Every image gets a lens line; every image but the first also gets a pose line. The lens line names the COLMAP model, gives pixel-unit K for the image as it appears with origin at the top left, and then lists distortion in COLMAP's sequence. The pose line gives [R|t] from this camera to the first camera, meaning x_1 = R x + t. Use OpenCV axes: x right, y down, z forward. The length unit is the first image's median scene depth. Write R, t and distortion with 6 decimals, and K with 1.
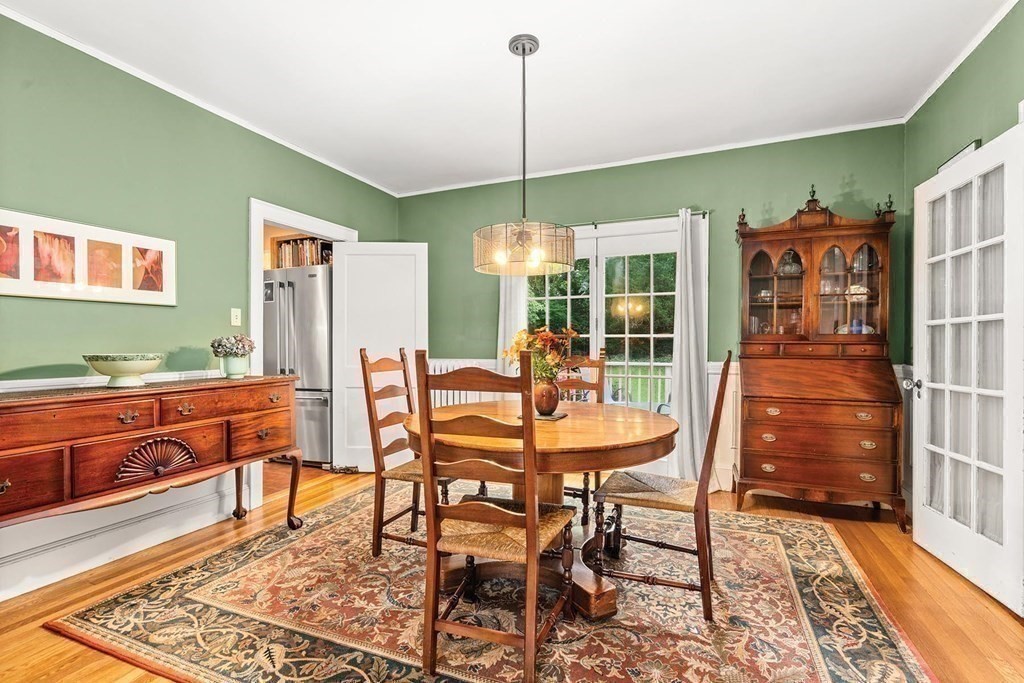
lens RADIAL K [[466.3, 0, 510.6], [0, 466.3, 345.1], [0, 0, 1]] dist [0.002371, -0.000052]
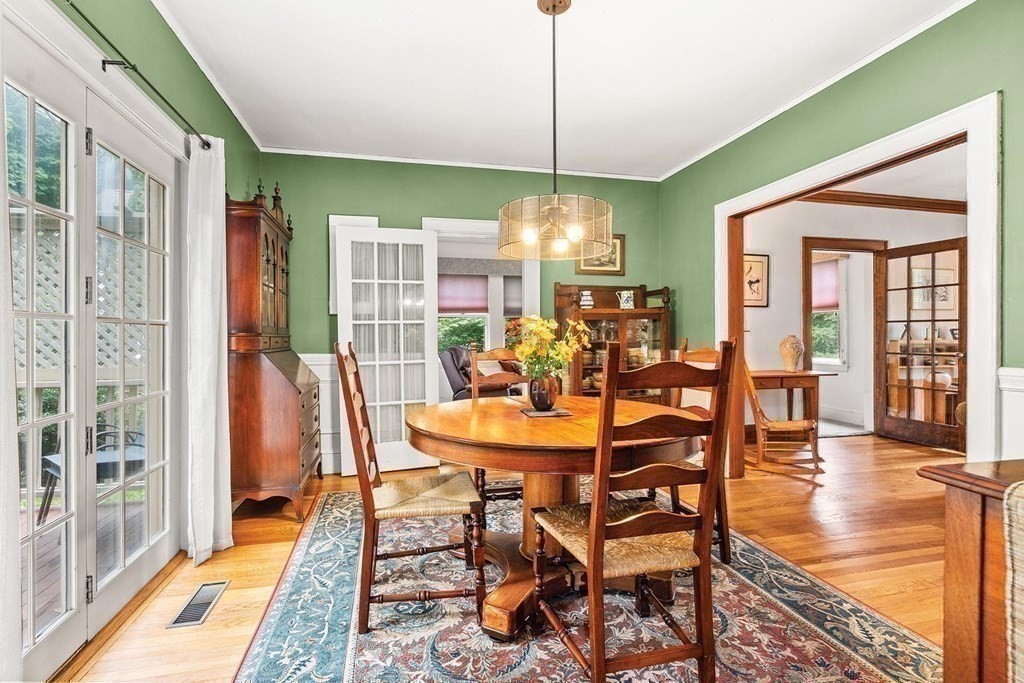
lens RADIAL K [[466.3, 0, 505.0], [0, 466.3, 333.9], [0, 0, 1]] dist [0.002371, -0.000052]
pose [[-0.586516, 0.007028, 0.809907, -0.832532], [0.005632, 0.999974, -0.004599, 0.001245], [-0.809918, 0.001864, -0.586540, 2.109899]]
